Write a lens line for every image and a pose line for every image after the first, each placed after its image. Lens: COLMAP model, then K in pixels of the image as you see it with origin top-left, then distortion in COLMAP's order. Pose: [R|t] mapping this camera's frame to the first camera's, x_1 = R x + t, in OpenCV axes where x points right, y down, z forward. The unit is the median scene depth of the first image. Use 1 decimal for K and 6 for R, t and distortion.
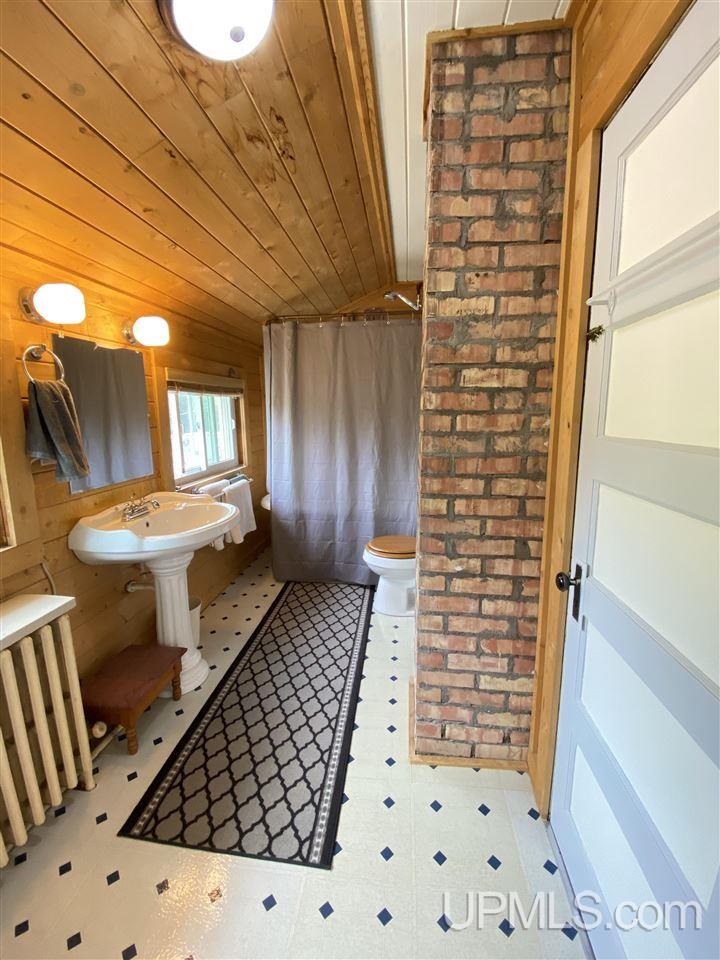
lens RADIAL K [[387.7, 0, 360.0], [0, 387.7, 480.0], [0, 0, 1]] dist [0.019132, -0.019876]
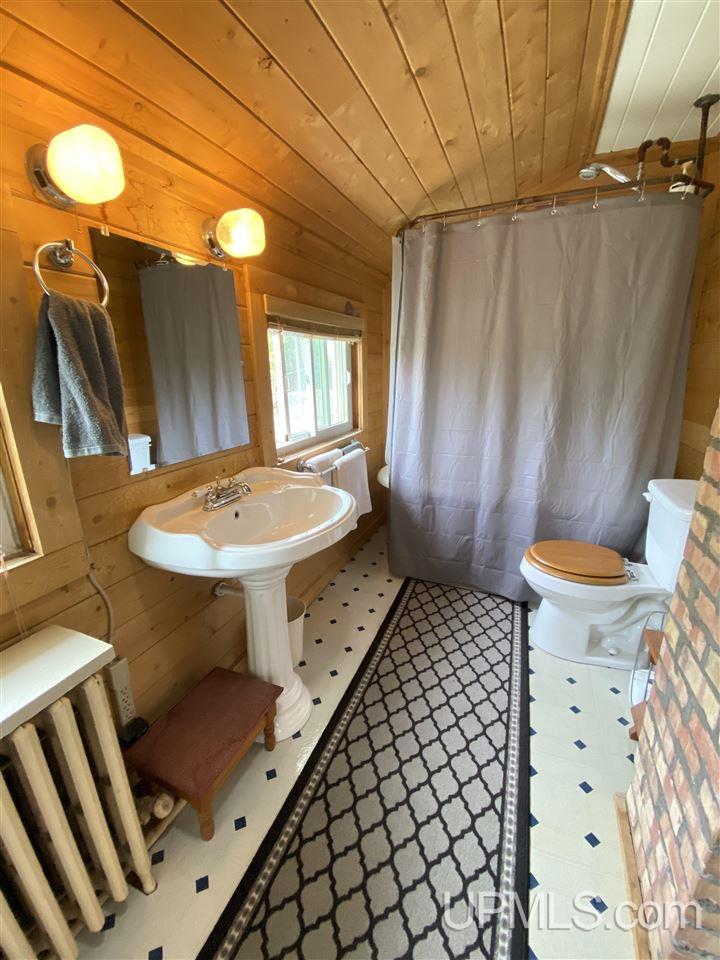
lens RADIAL K [[387.7, 0, 360.0], [0, 387.7, 480.0], [0, 0, 1]] dist [0.019132, -0.019876]
pose [[0.962546, 0.061088, -0.264145, -0.116009], [-0.033715, 0.993692, 0.106953, -0.031410], [0.269013, -0.094042, 0.958534, 0.319820]]
